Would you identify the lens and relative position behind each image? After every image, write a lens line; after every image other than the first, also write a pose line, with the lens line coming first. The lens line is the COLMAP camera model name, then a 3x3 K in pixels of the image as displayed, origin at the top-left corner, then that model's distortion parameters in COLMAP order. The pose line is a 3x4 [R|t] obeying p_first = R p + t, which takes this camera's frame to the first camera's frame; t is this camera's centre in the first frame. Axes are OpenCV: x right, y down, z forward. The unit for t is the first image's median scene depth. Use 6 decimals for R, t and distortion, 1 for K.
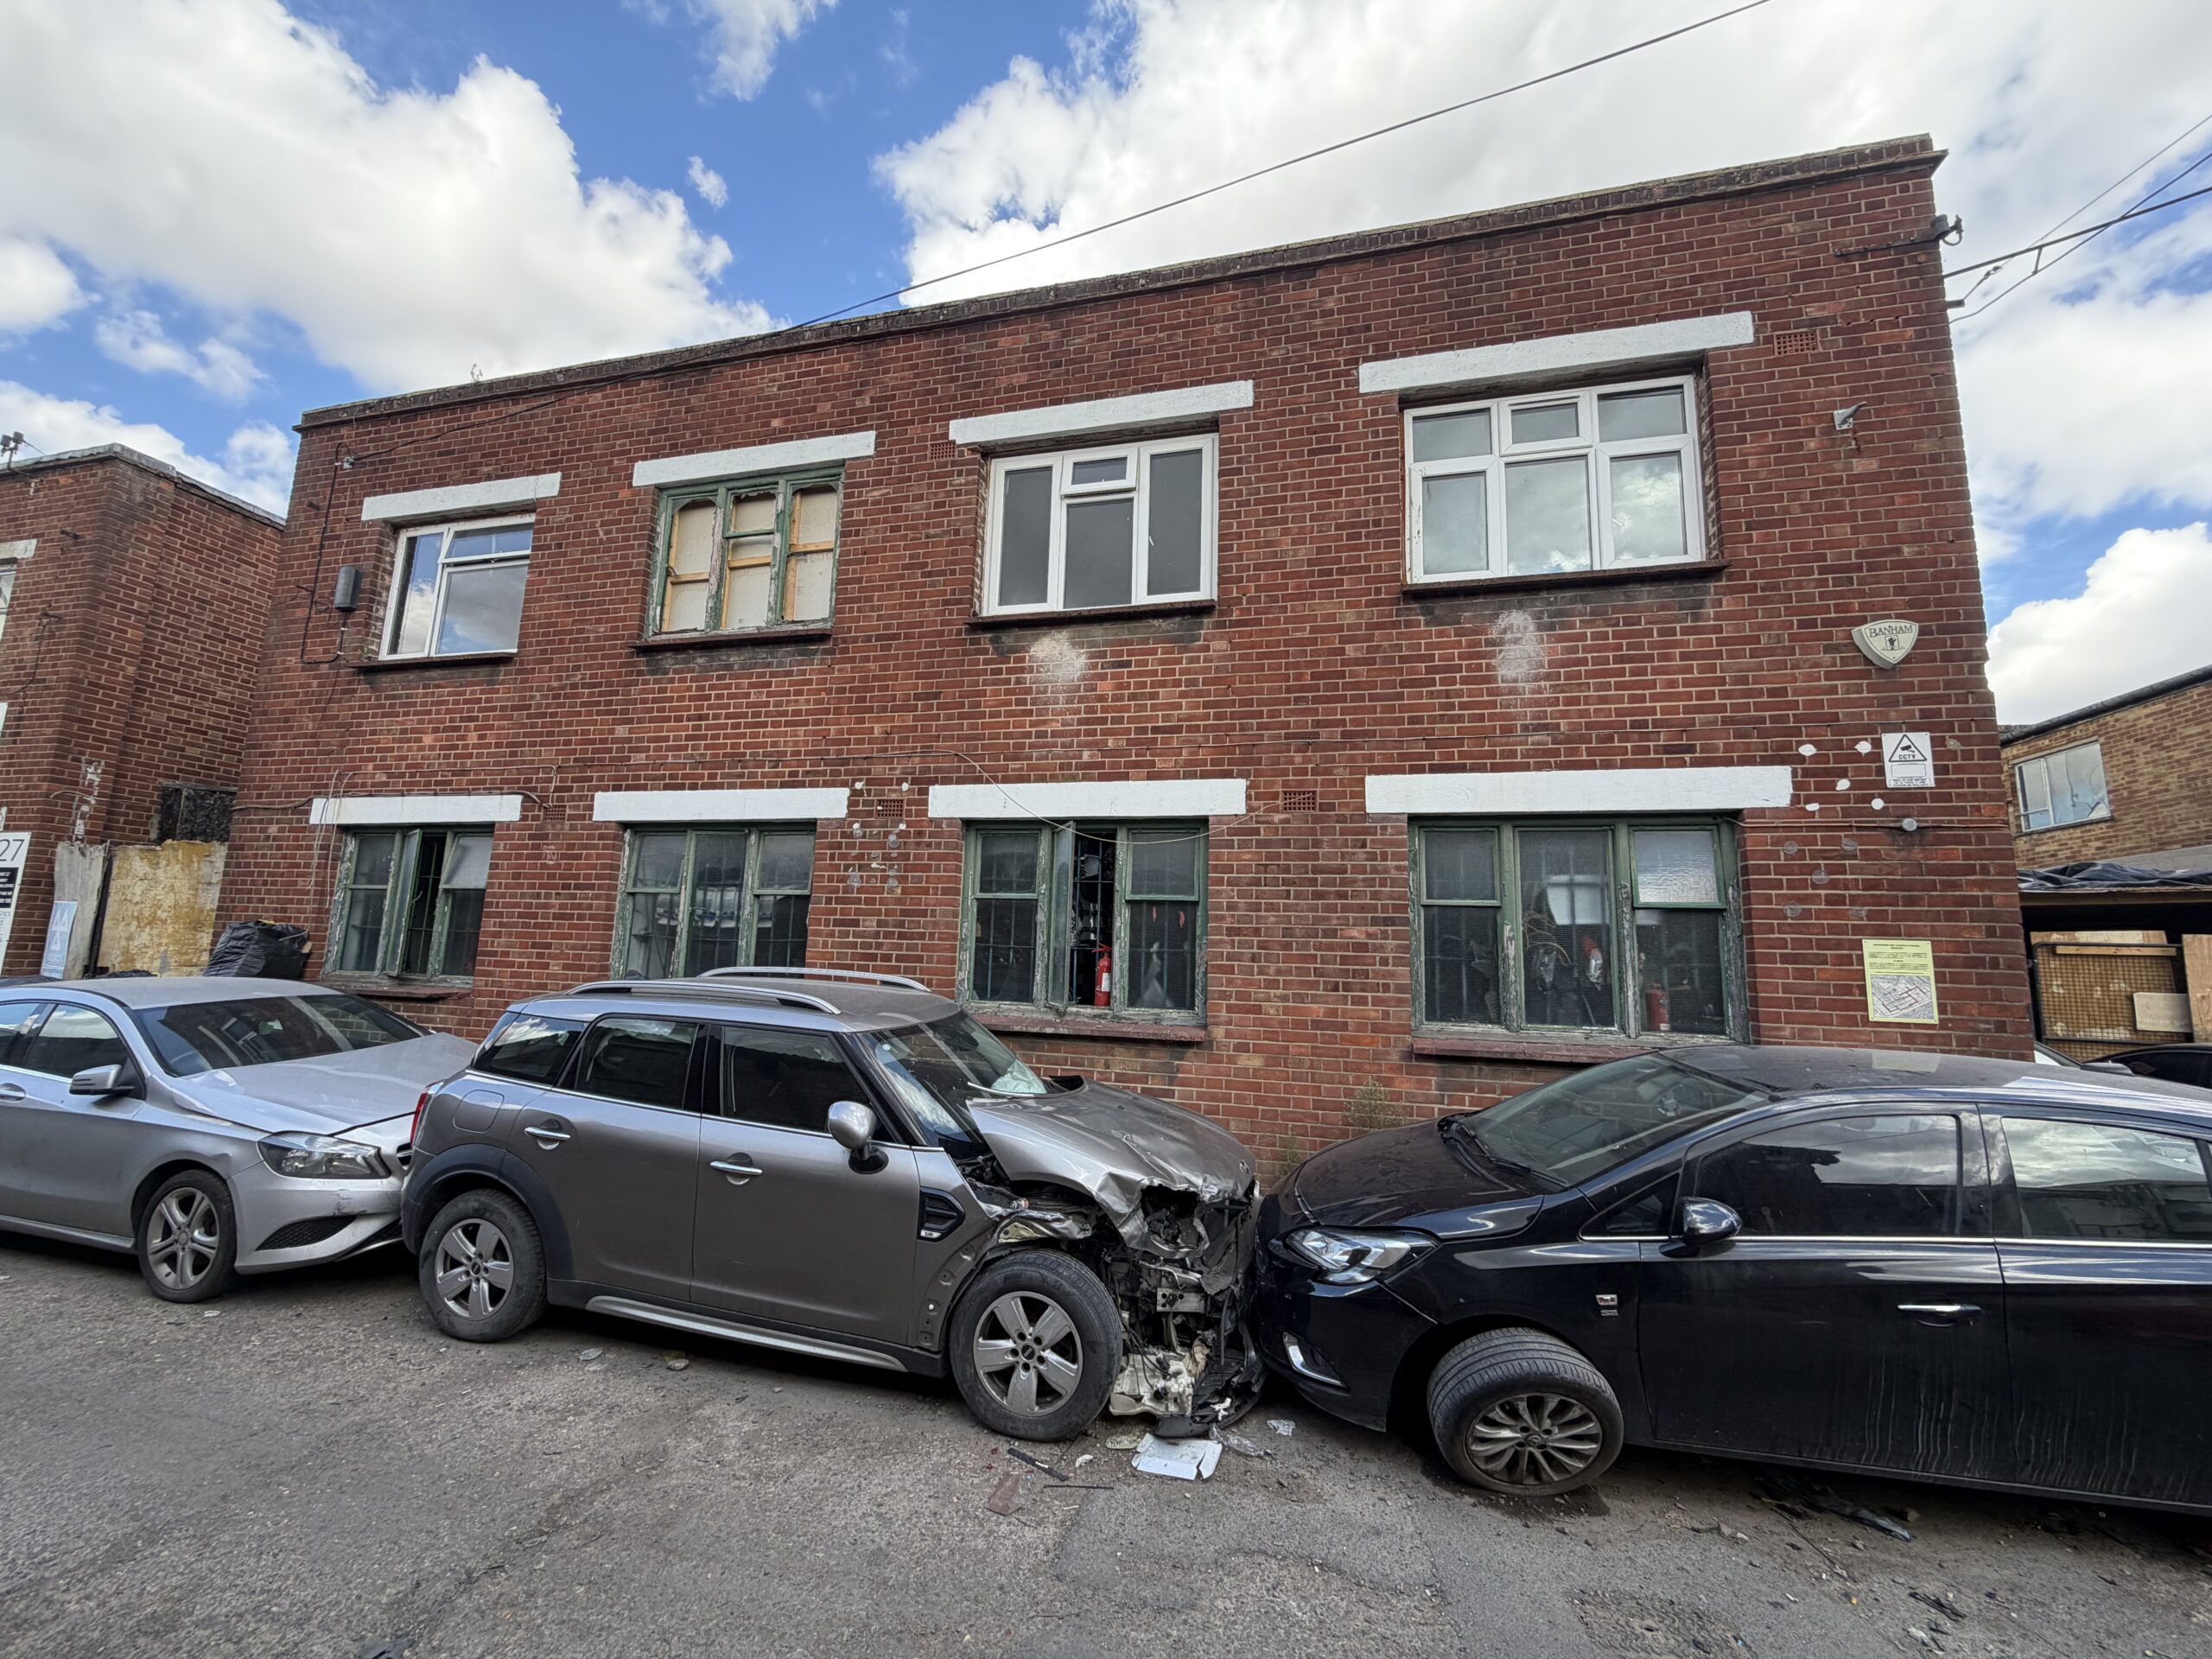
lens RADIAL K [[877.1, 0, 1106.0], [0, 877.1, 829.5], [0, 0, 1]] dist [0.000686, -0.000005]
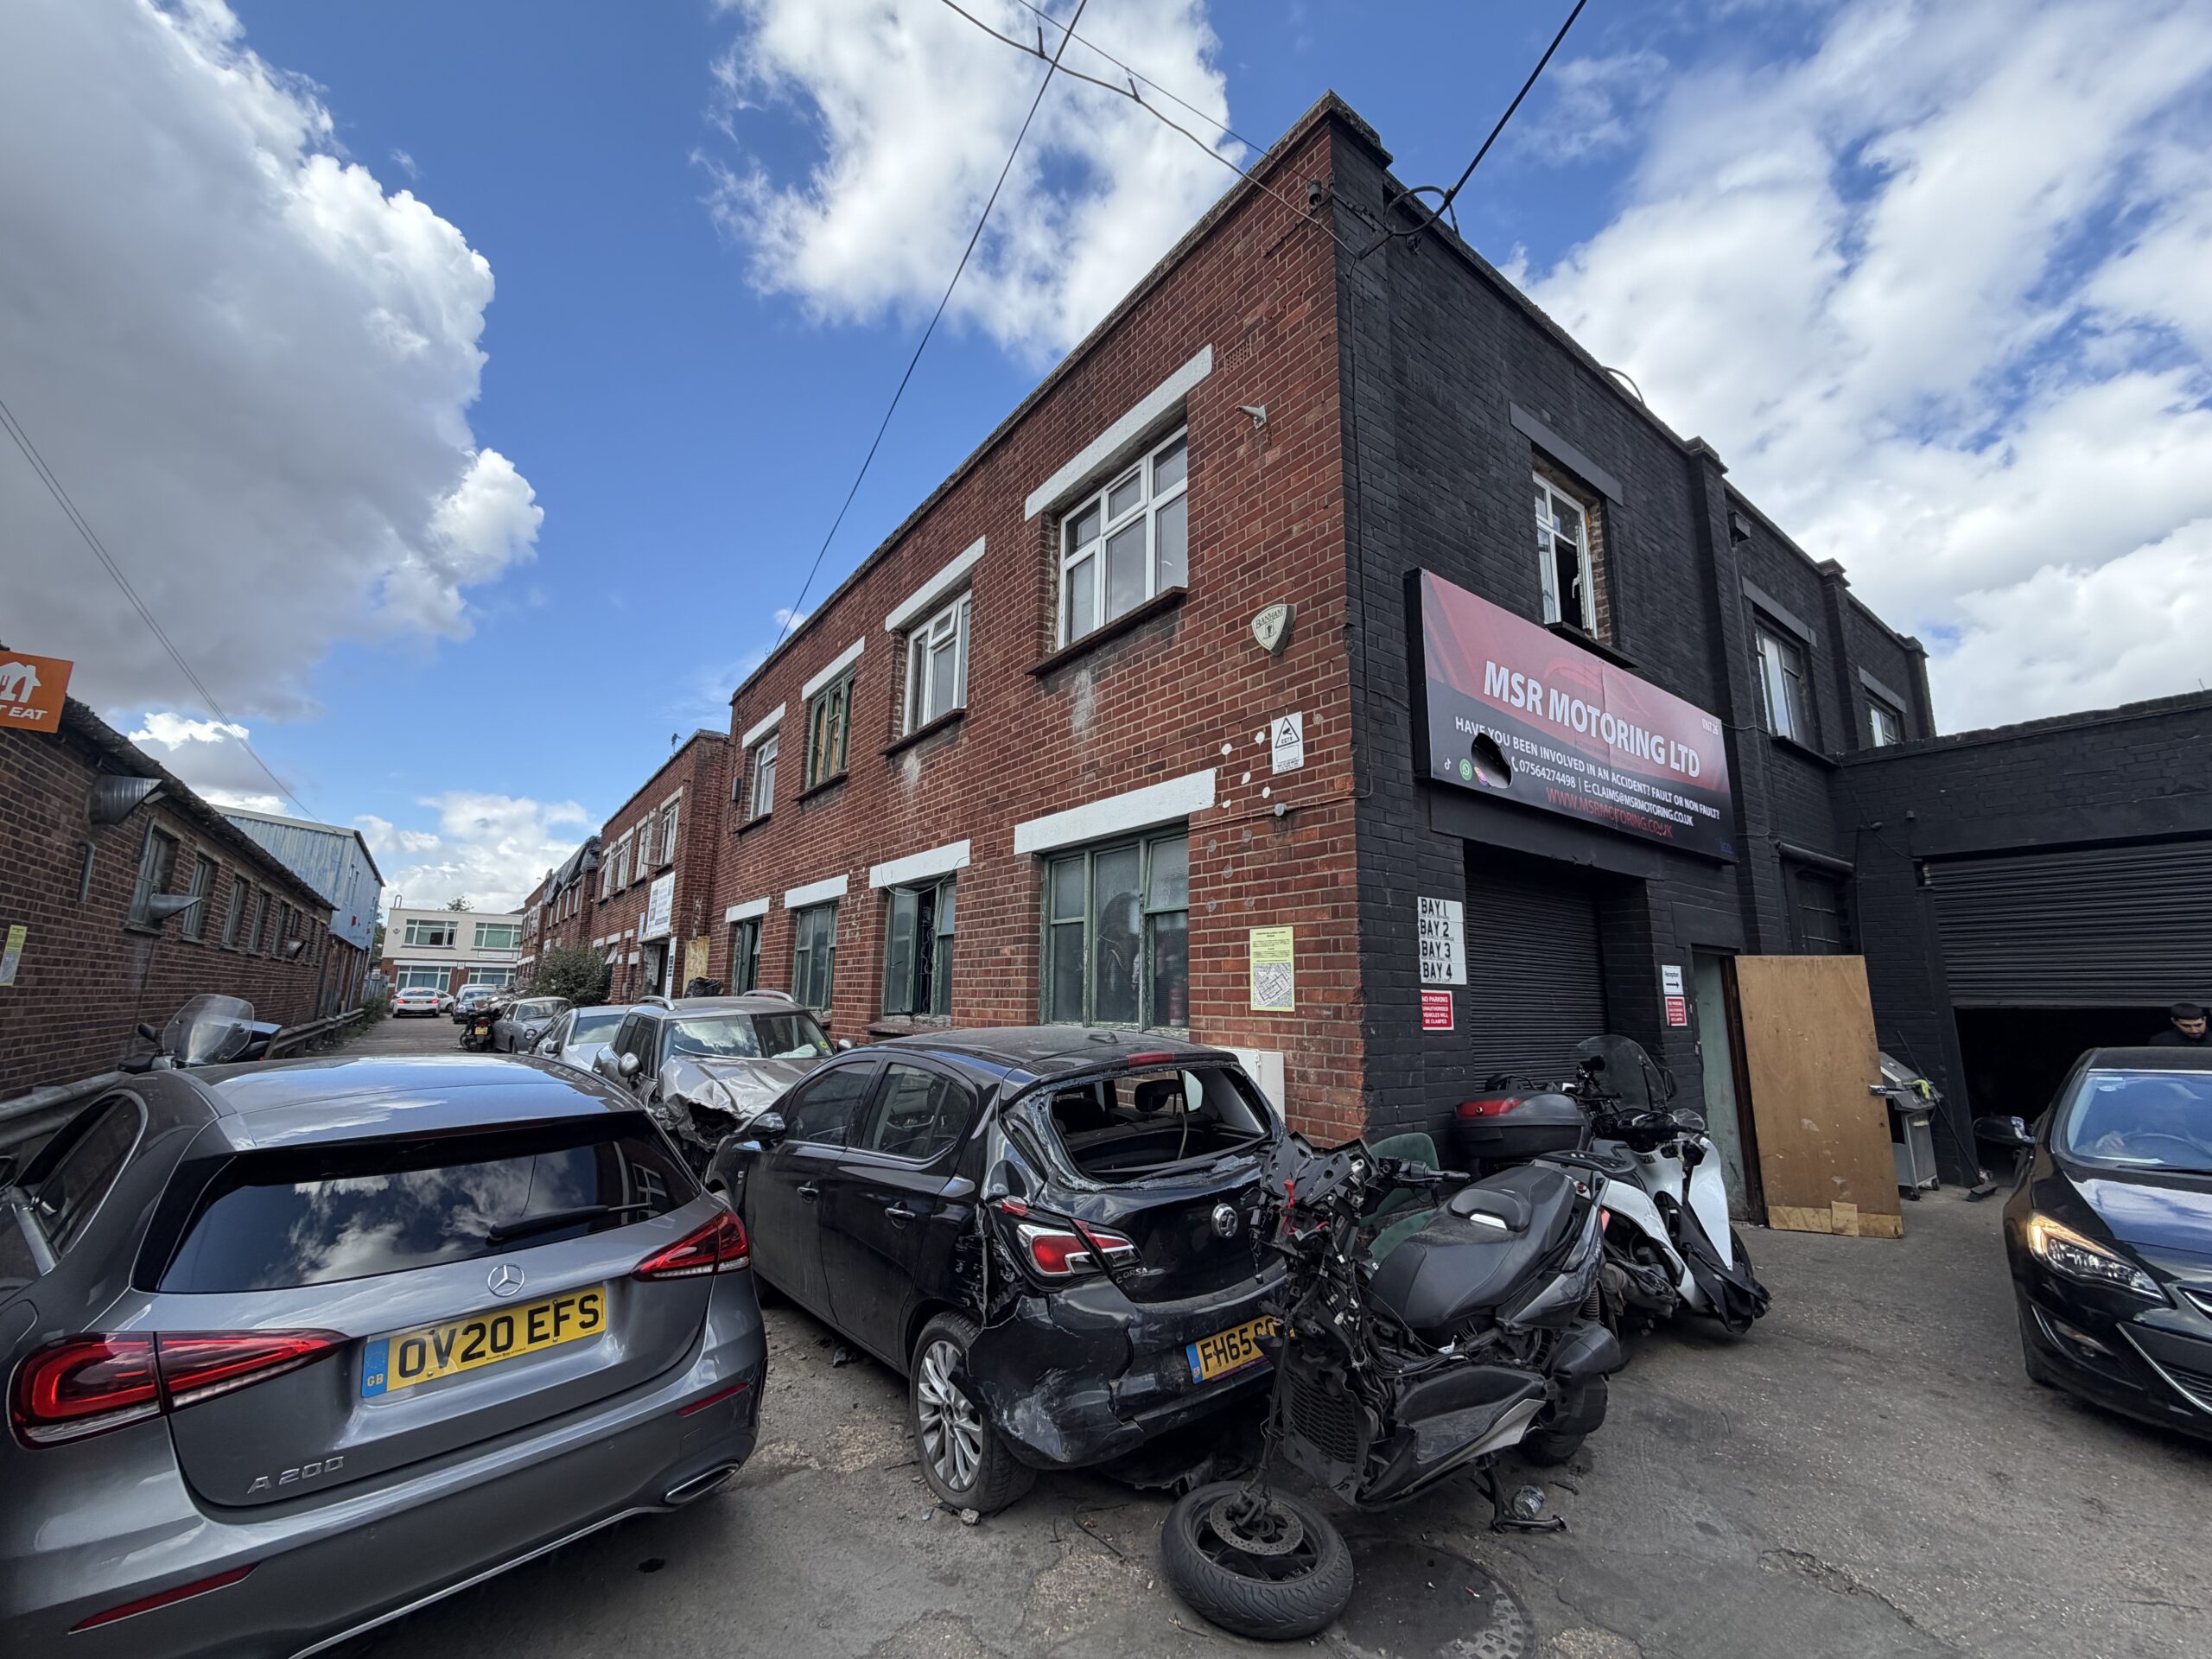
lens RADIAL K [[877.1, 0, 1106.0], [0, 877.1, 829.5], [0, 0, 1]] dist [0.000686, -0.000005]
pose [[0.778521, -0.139589, -0.611899, 1.301070], [0.104935, 0.990180, -0.092375, 0.083139], [0.618784, 0.007706, 0.785523, 0.099808]]
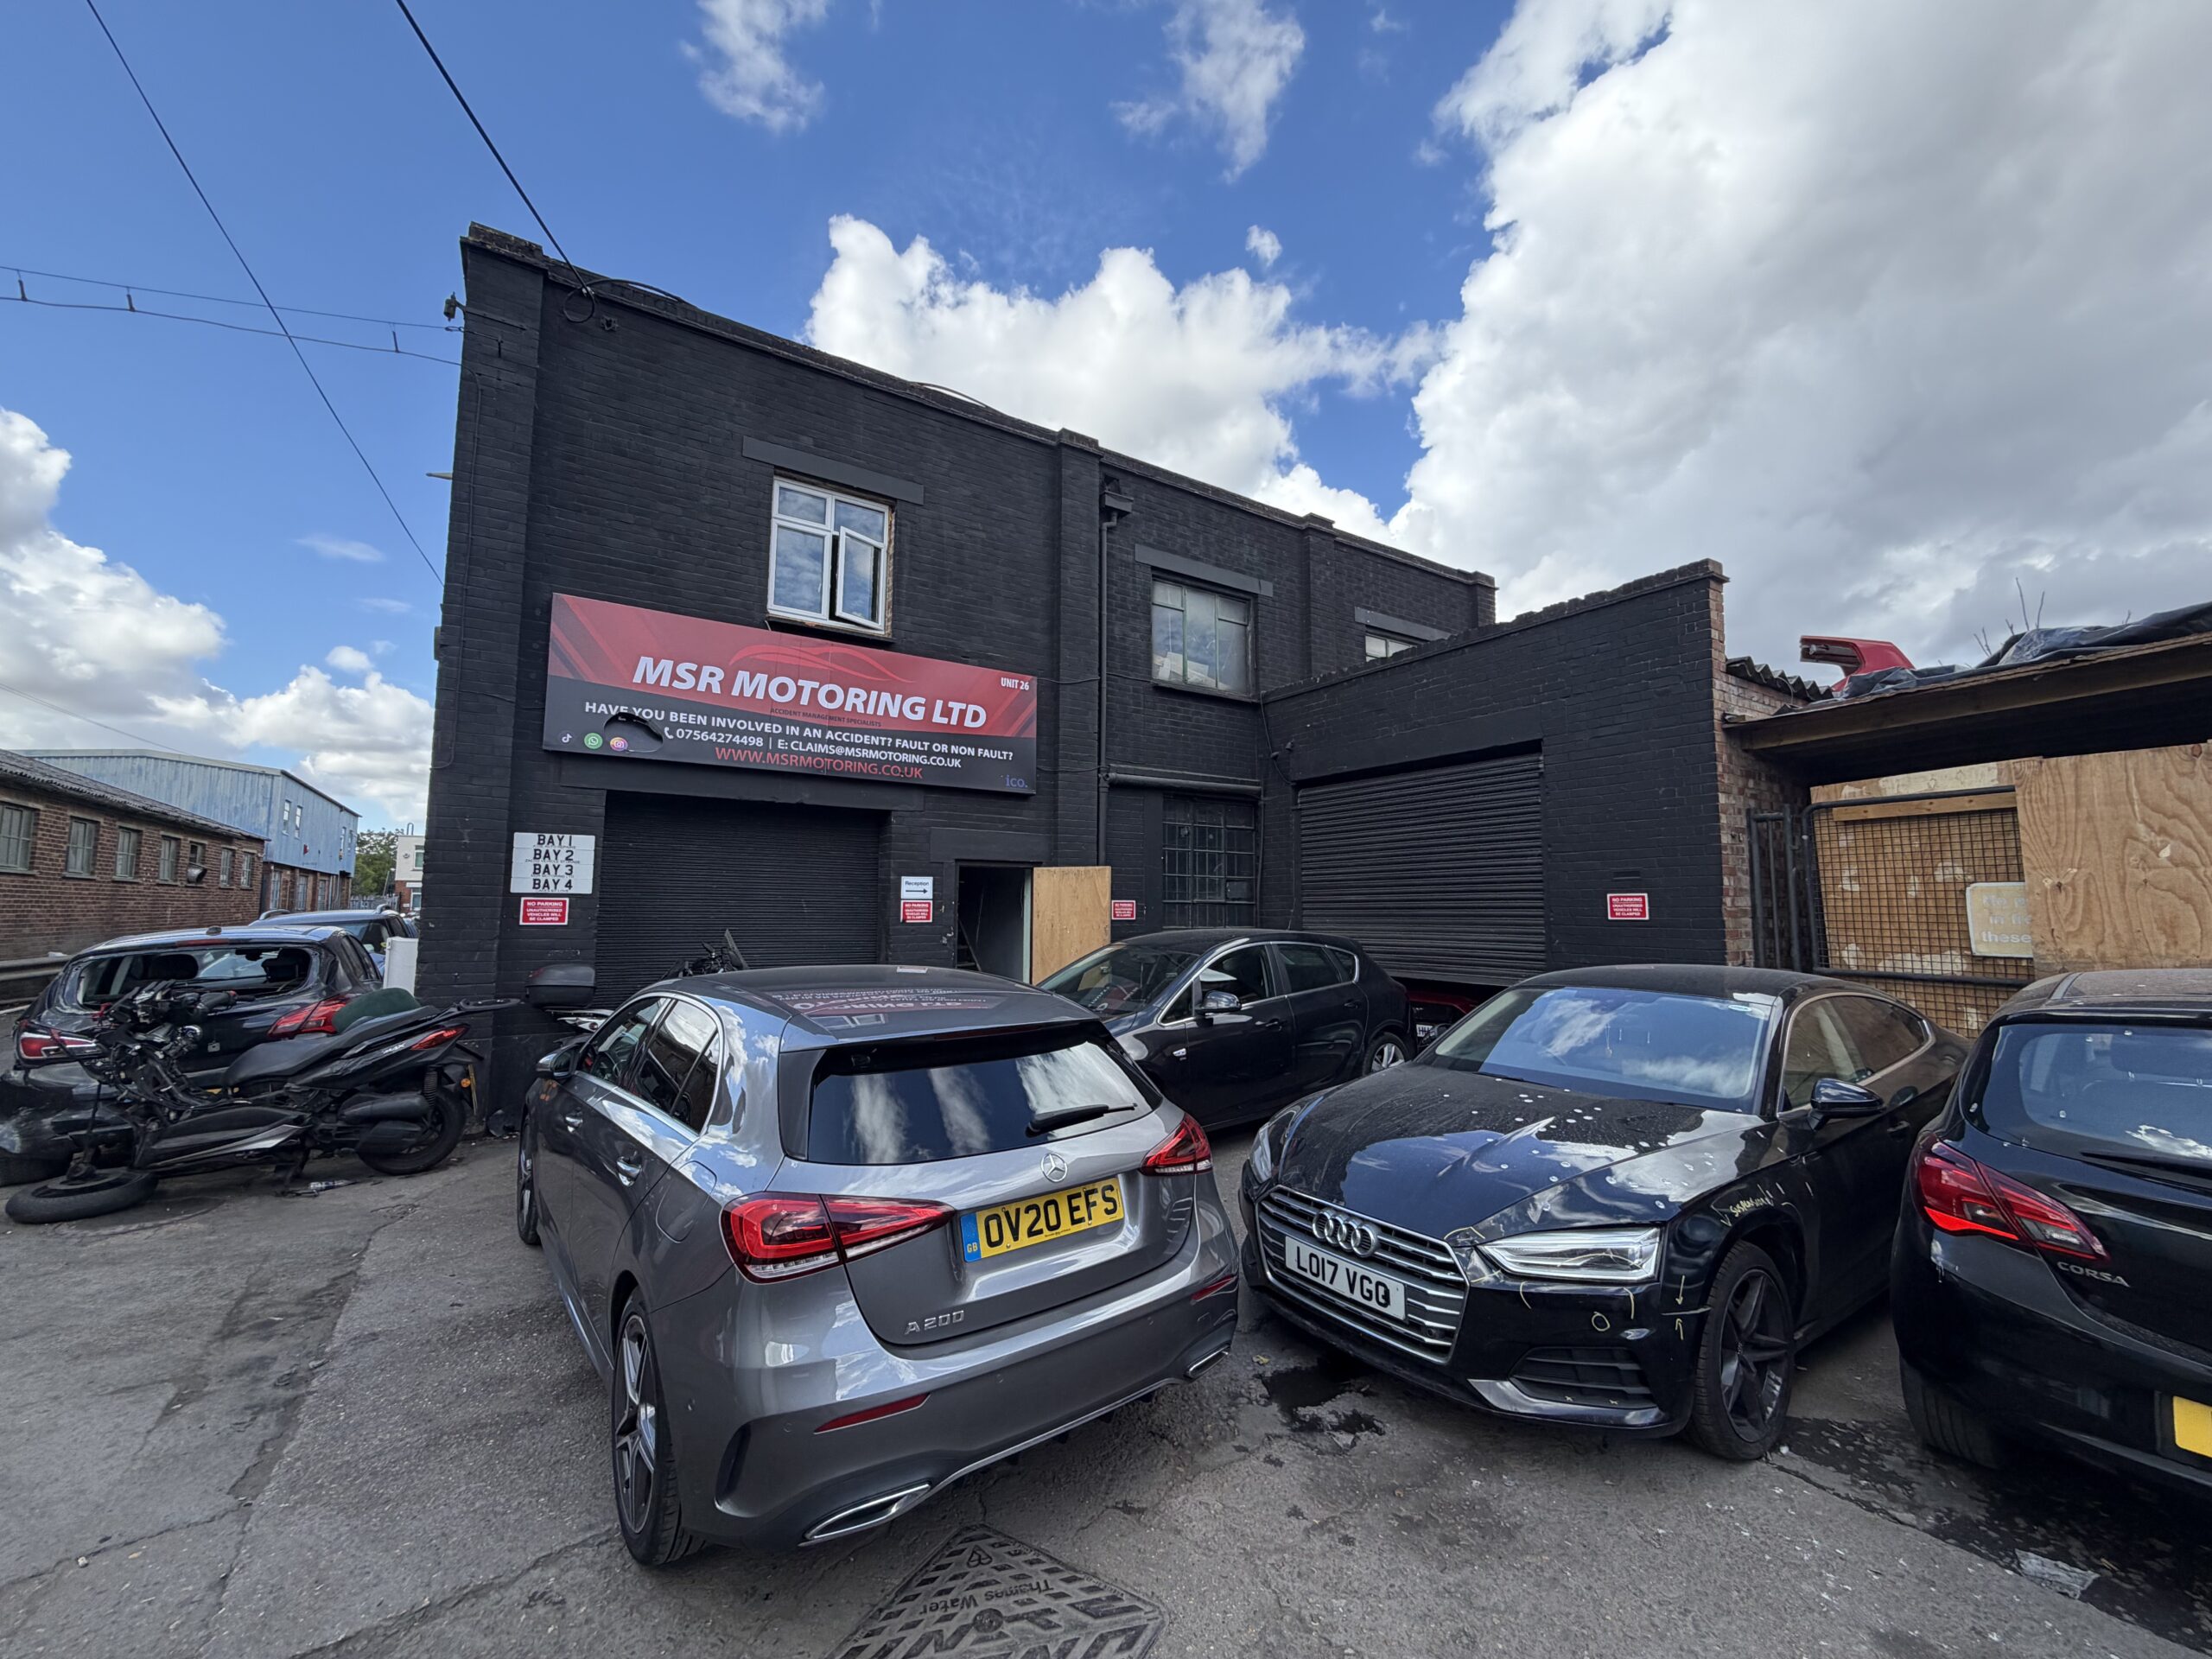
lens RADIAL K [[877.1, 0, 1106.0], [0, 877.1, 829.5], [0, 0, 1]] dist [0.000686, -0.000005]
pose [[0.738451, -0.091284, -0.668100, 2.545300], [0.122070, 0.992521, -0.000686, 0.206932], [0.663166, -0.081049, 0.744071, 0.635295]]
